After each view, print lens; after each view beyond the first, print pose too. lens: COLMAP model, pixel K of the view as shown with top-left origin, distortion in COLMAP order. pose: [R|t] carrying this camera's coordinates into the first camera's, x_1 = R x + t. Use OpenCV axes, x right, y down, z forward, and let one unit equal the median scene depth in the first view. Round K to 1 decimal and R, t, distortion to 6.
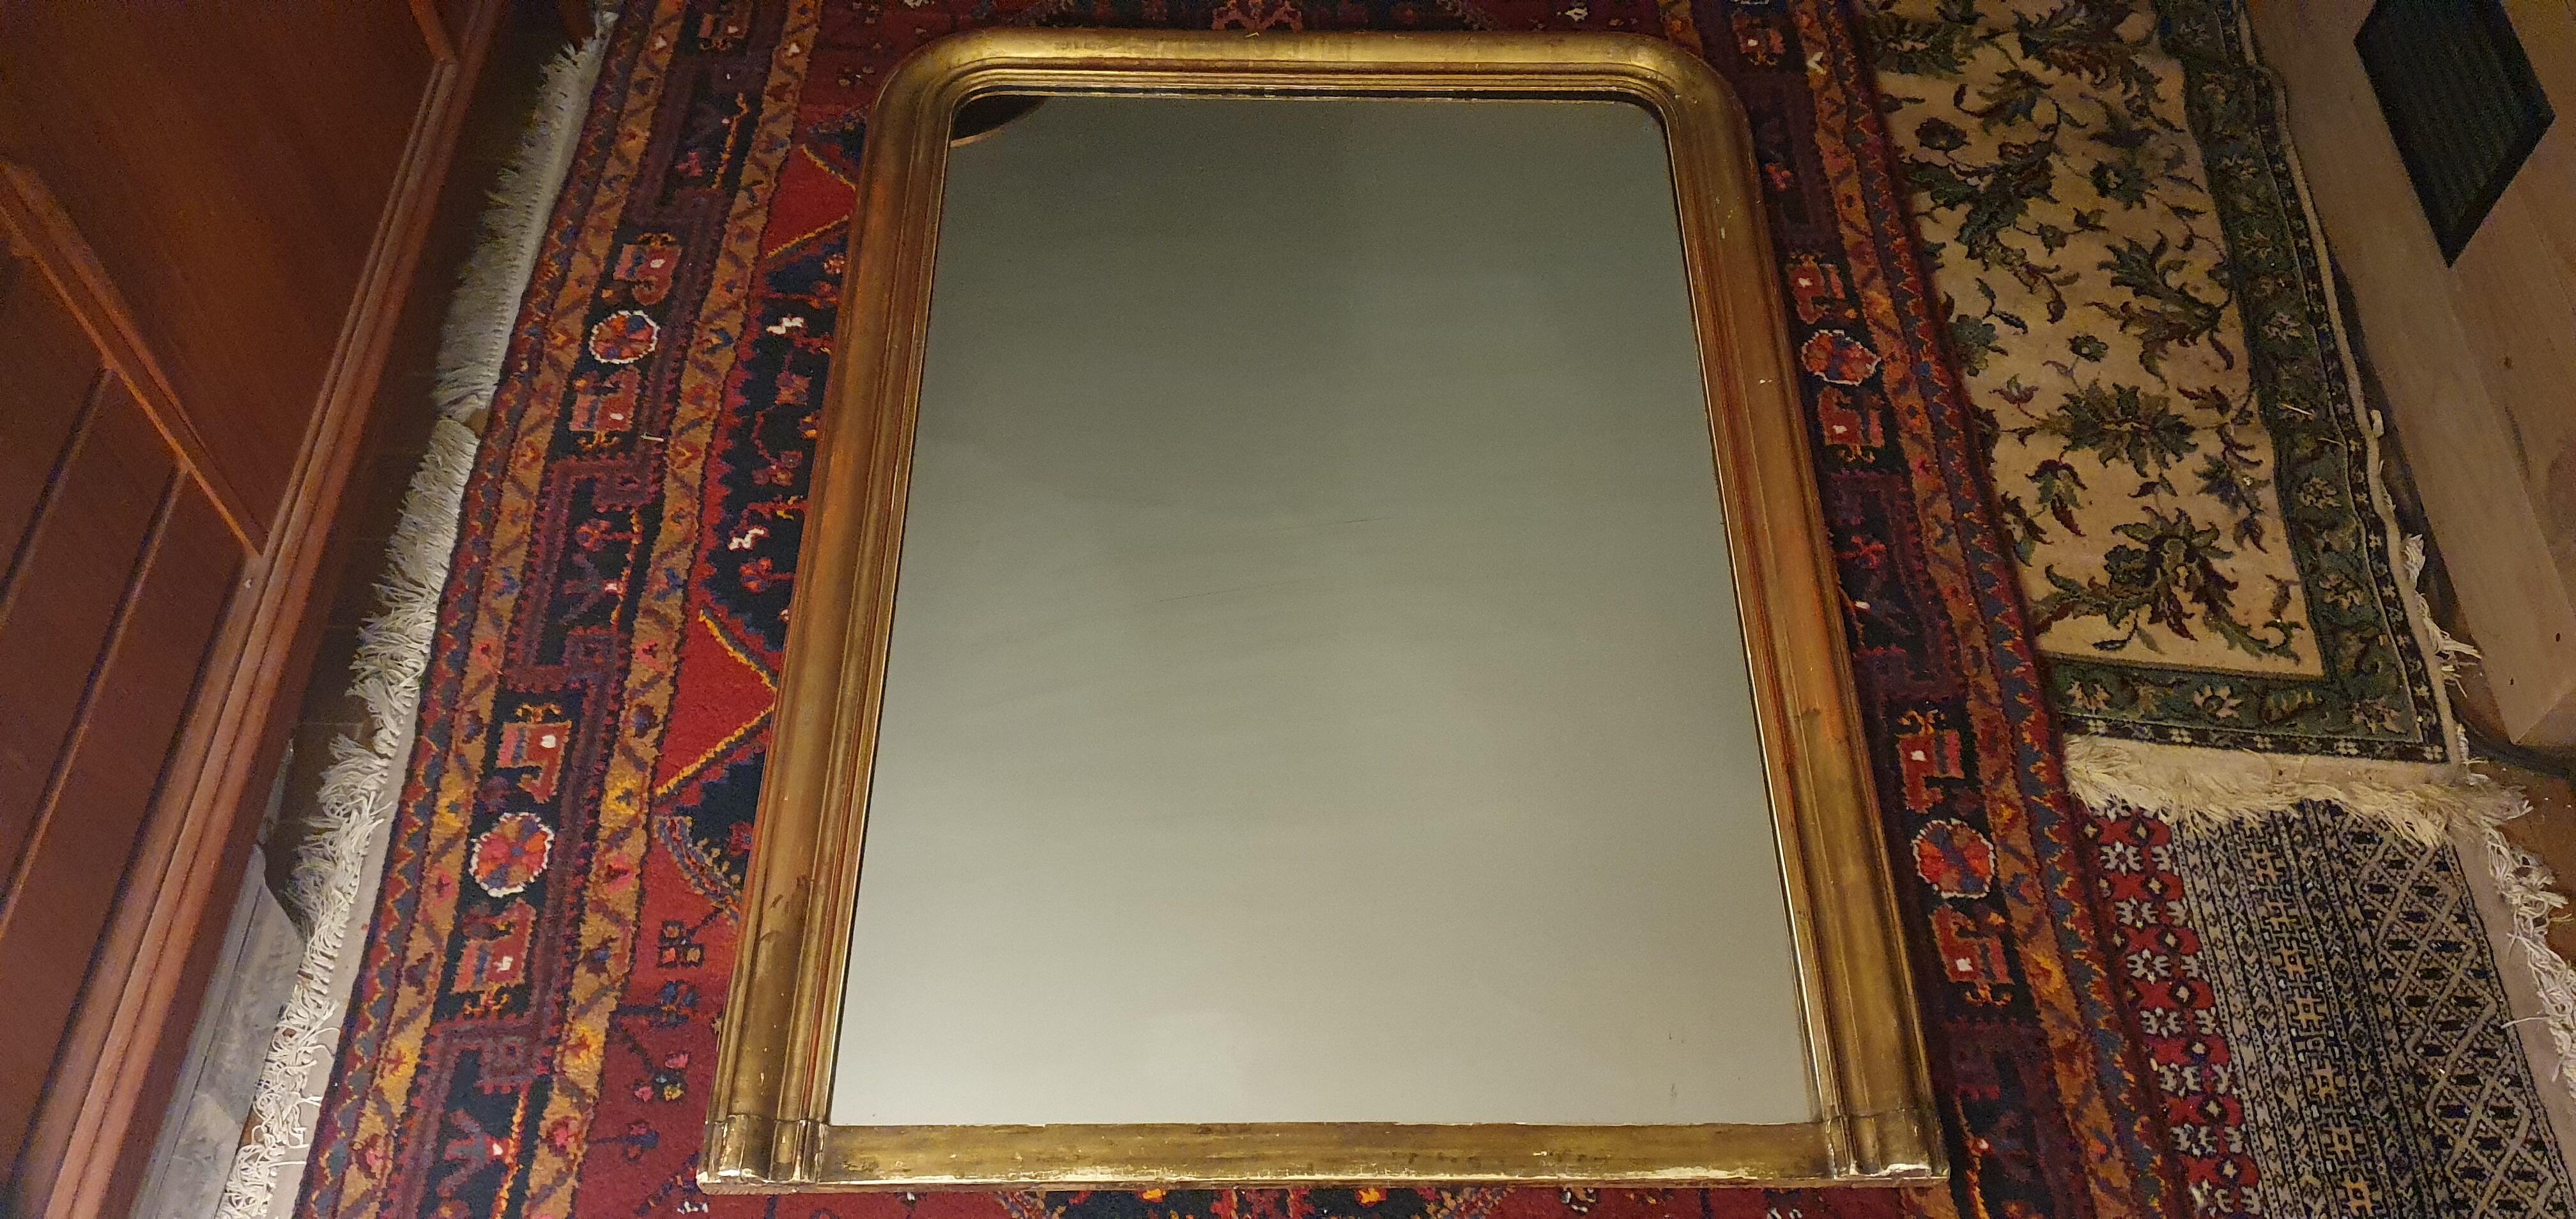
lens RADIAL K [[1975.1, 0, 1289.5], [0, 1975.1, 605.6], [0, 0, 1]] dist [-0.022320, 0.039887]
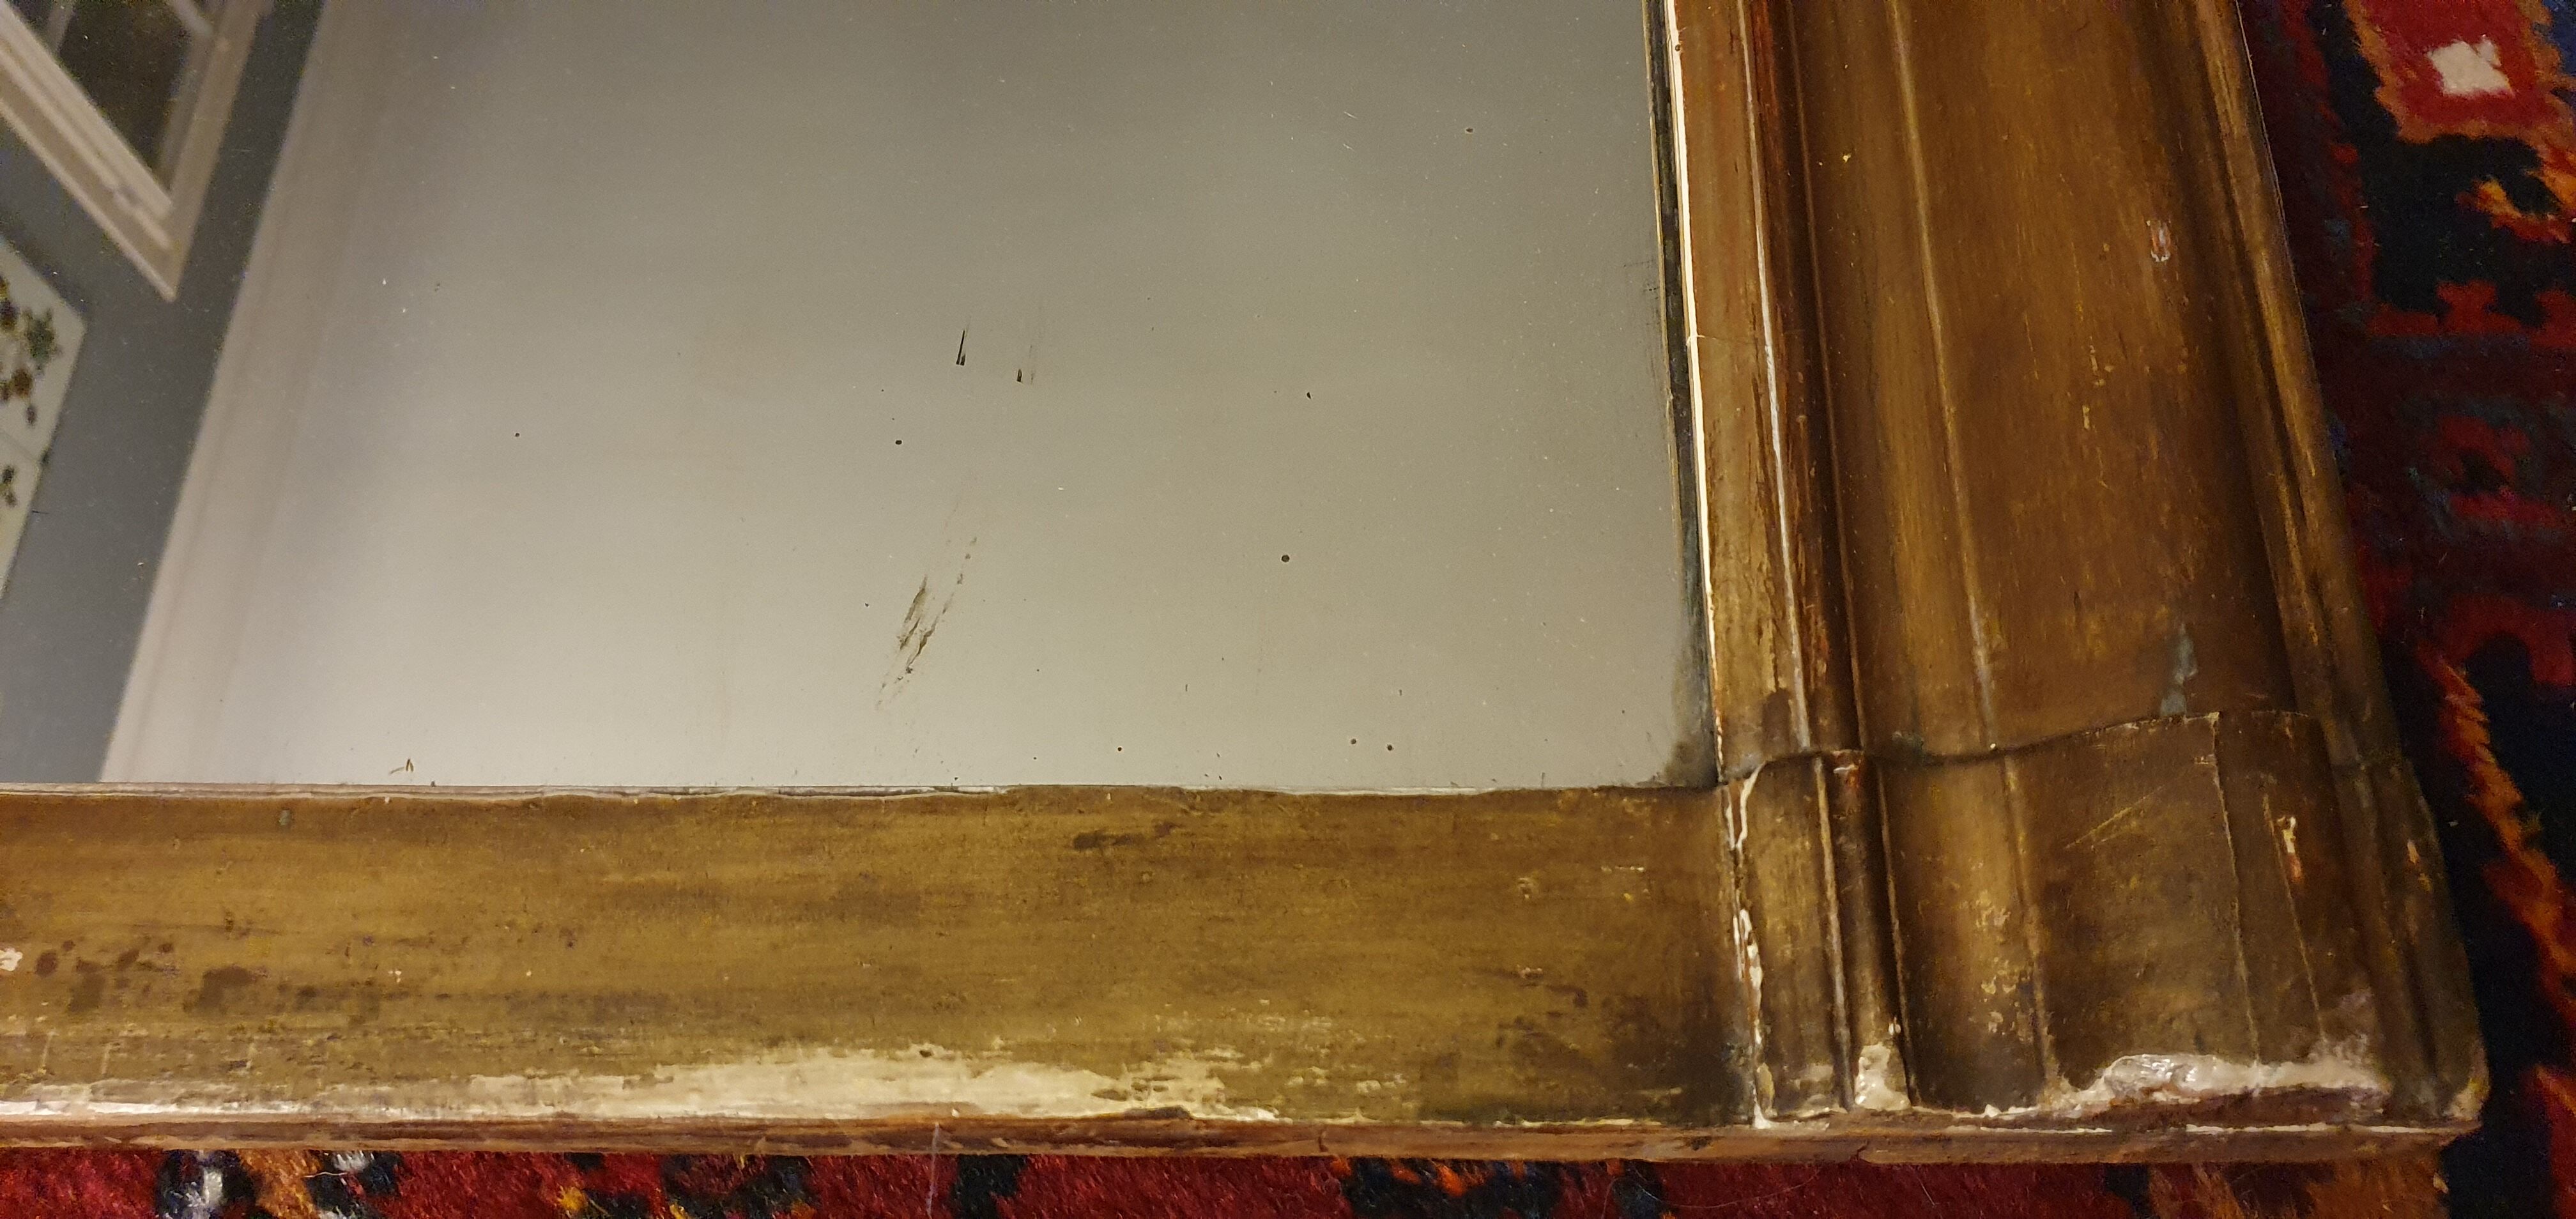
lens RADIAL K [[1975.1, 0, 1331.6], [0, 1975.1, 651.7], [0, 0, 1]] dist [-0.022320, 0.039887]
pose [[0.999884, 0.006479, -0.013798, 0.198867], [-0.003862, 0.983319, 0.181850, 0.182252], [0.014746, -0.181776, 0.983229, 0.692006]]
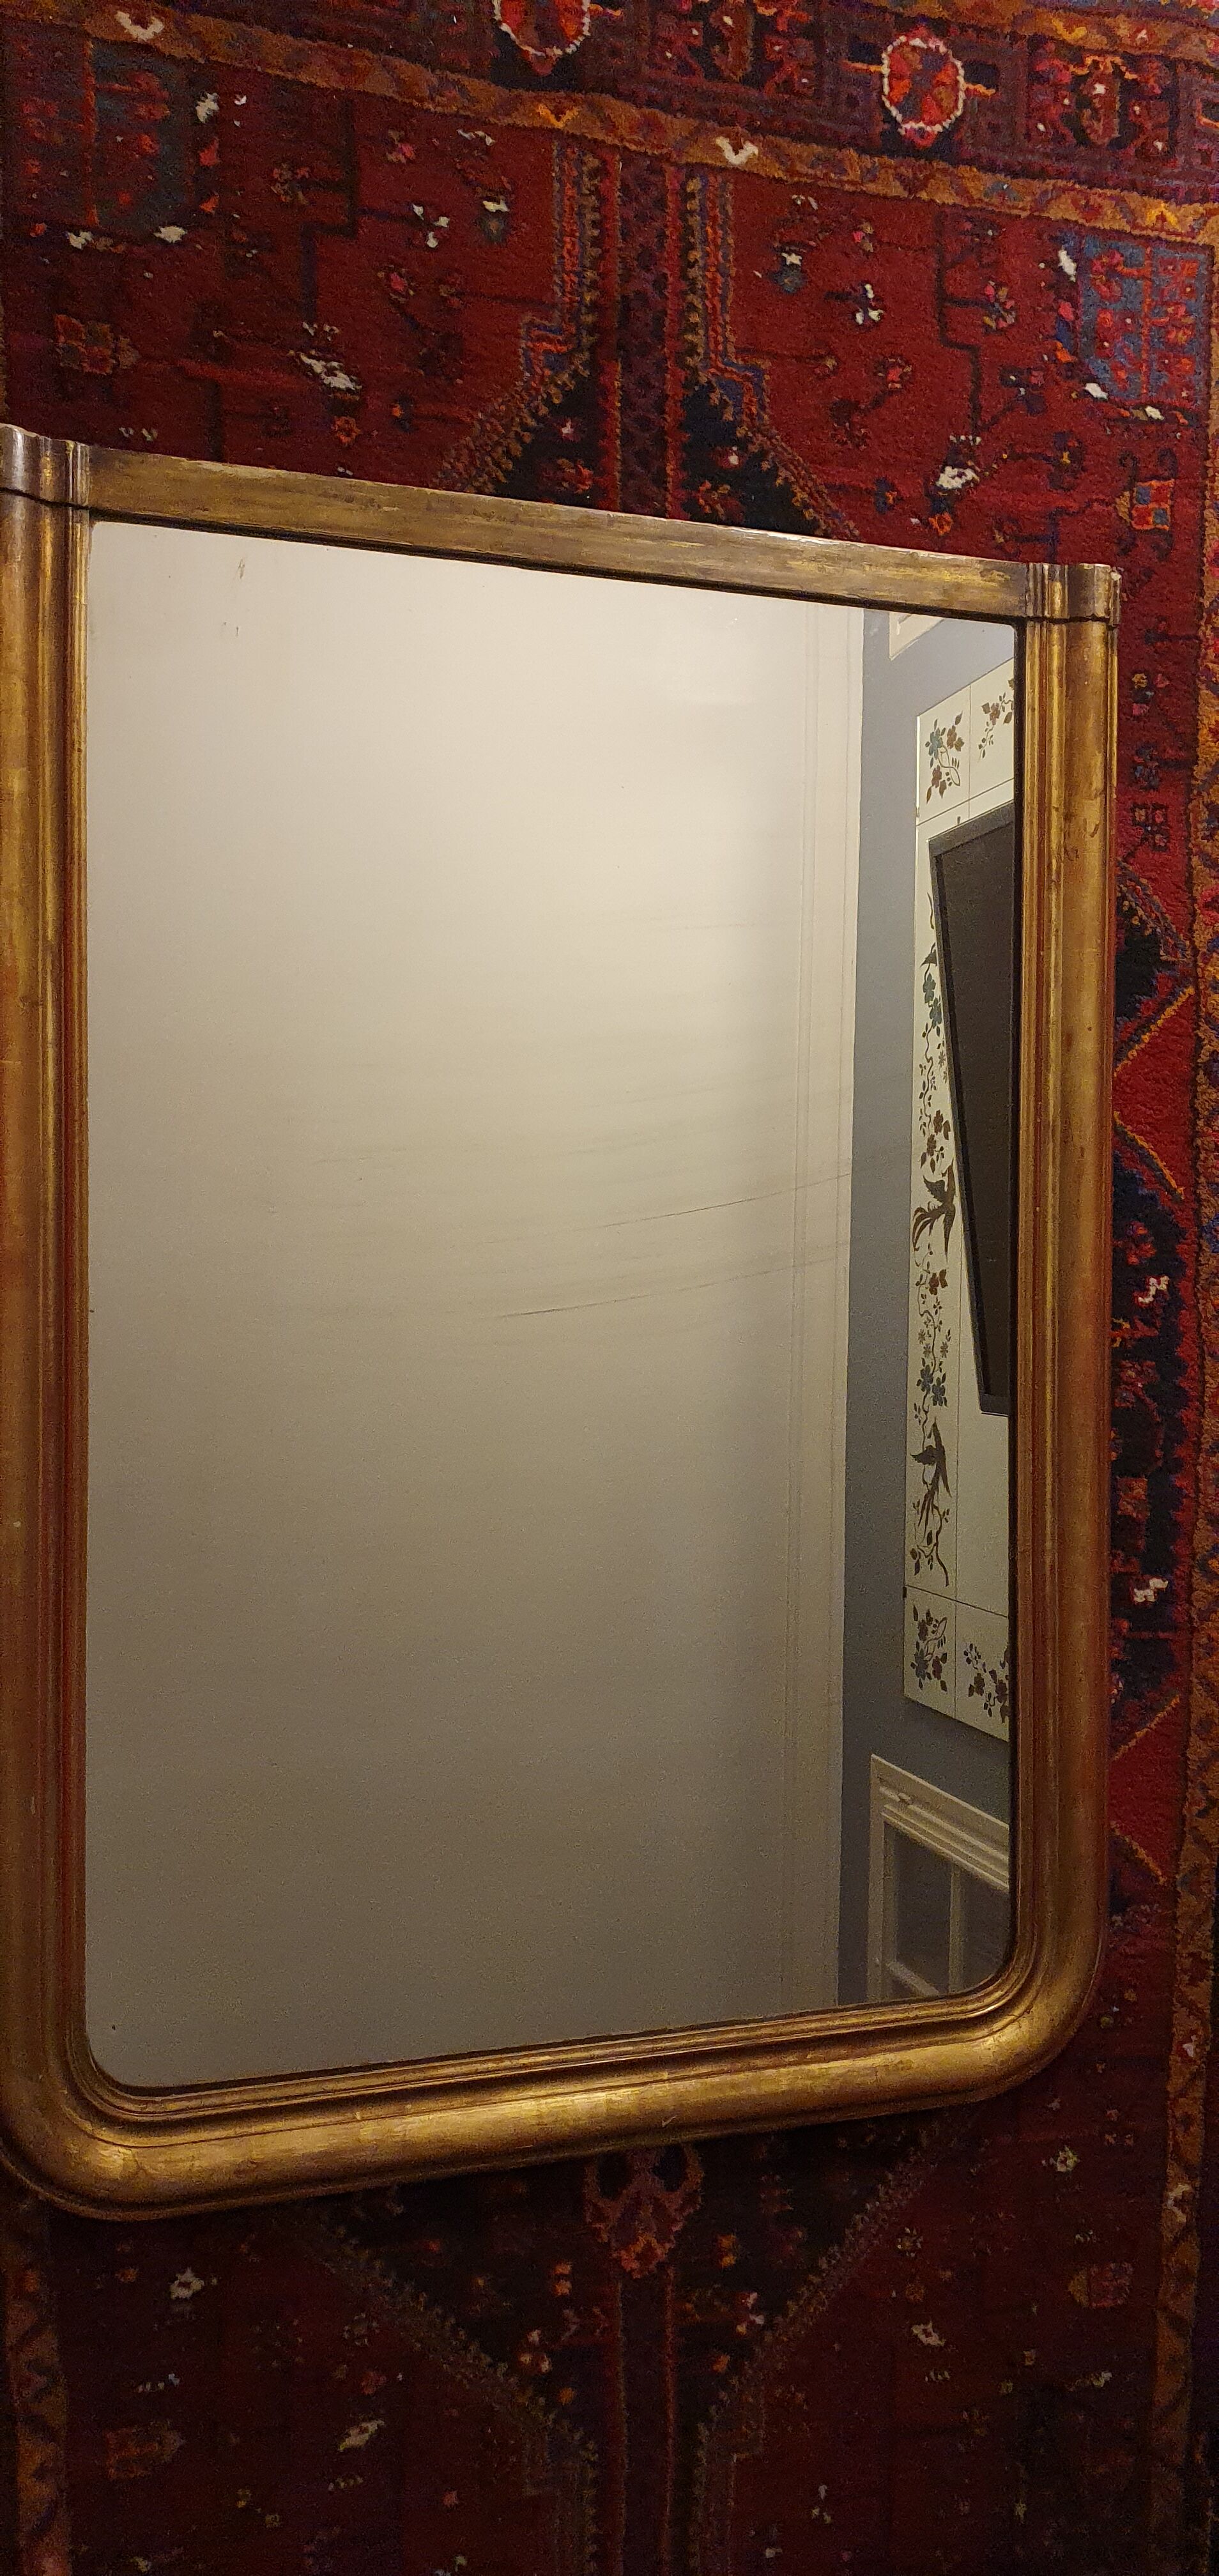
lens RADIAL K [[1975.1, 0, 594.3], [0, 1975.1, 1345.6], [0, 0, 1]] dist [-0.022320, 0.039887]
pose [[-0.943116, -0.002535, -0.332453, 0.294838], [-0.178057, -0.840615, 0.511529, -0.494434], [-0.280762, 0.541627, 0.792346, 0.337706]]
